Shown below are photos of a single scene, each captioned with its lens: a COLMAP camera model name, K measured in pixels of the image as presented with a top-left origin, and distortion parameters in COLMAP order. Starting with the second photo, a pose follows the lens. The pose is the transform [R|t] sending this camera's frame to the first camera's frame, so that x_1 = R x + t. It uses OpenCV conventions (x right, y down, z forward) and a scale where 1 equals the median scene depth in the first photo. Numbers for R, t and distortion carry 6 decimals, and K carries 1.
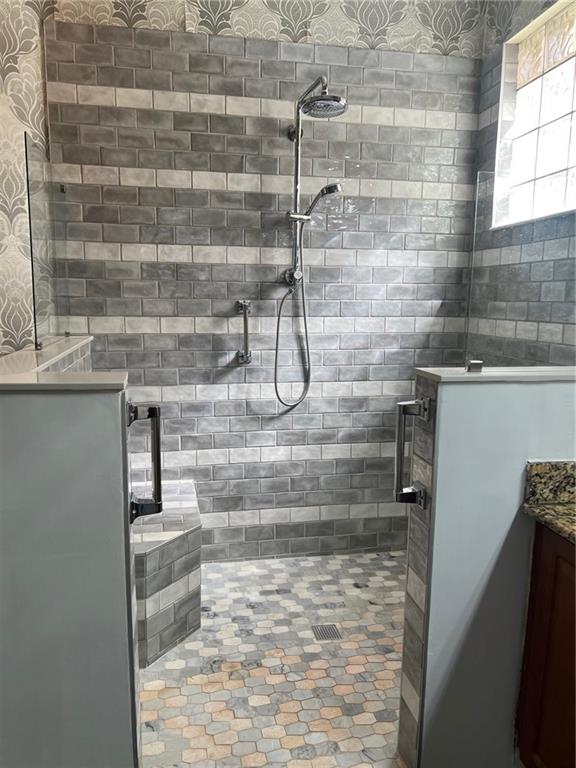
lens RADIAL K [[584.7, 0, 284.4], [0, 584.7, 387.6], [0, 0, 1]] dist [0.074135, -0.079731]
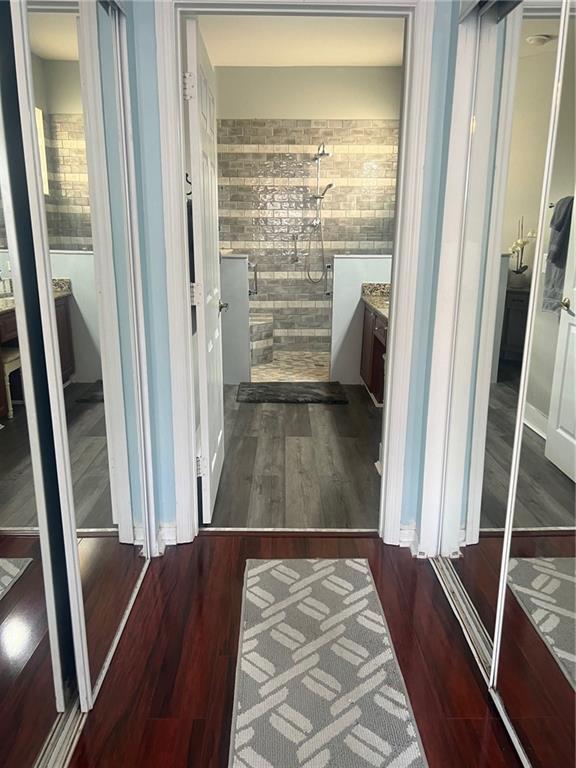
lens RADIAL K [[579.2, 0, 288.0], [0, 579.2, 384.0], [0, 0, 1]] dist [0.122577, -0.217946]
pose [[0.984545, 0.040268, -0.170438, 0.333800], [-0.022462, 0.994204, 0.105138, 0.207216], [0.173684, -0.099685, 0.979743, -1.377760]]
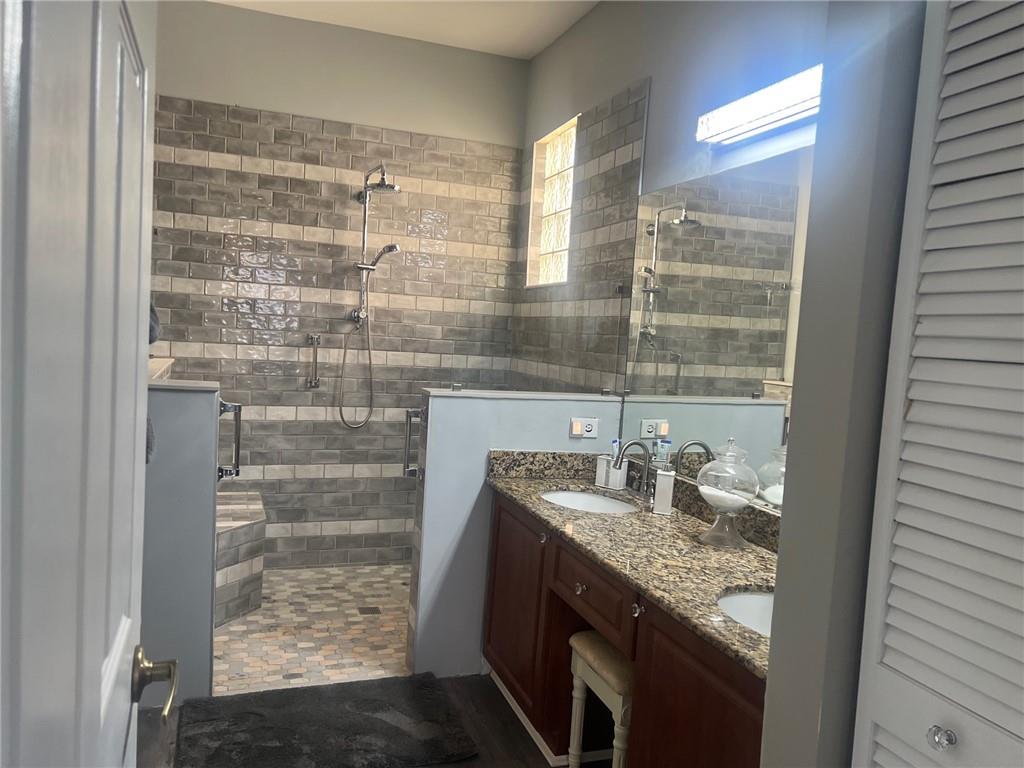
lens RADIAL K [[772.3, 0, 514.6], [0, 772.3, 392.2], [0, 0, 1]] dist [0.122577, -0.217946]
pose [[0.987360, 0.036565, 0.154219, 0.091017], [-0.025840, 0.997143, -0.070985, 0.066835], [-0.156374, 0.066103, 0.985483, -0.585496]]
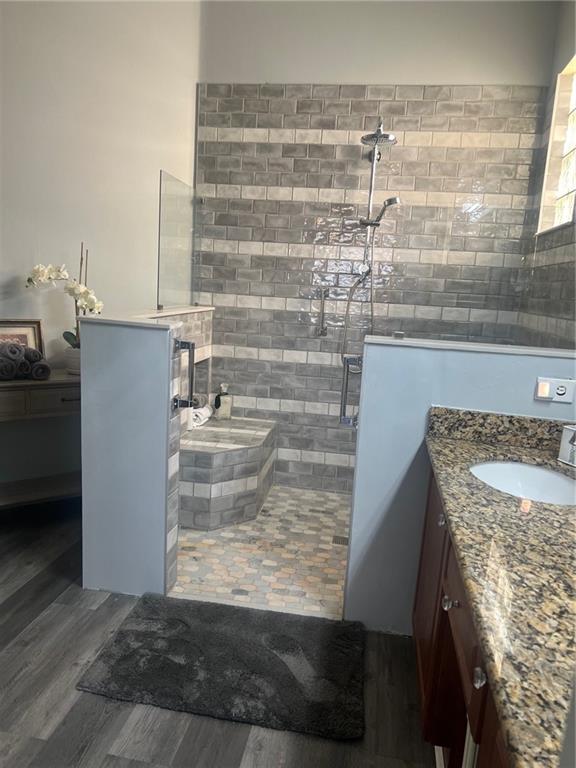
lens RADIAL K [[579.2, 0, 288.0], [0, 579.2, 384.0], [0, 0, 1]] dist [0.122577, -0.217946]
pose [[0.939571, 0.104375, -0.326056, 0.310215], [-0.102076, 0.994482, 0.024203, 0.042957], [0.326783, 0.010542, 0.945041, -0.246416]]
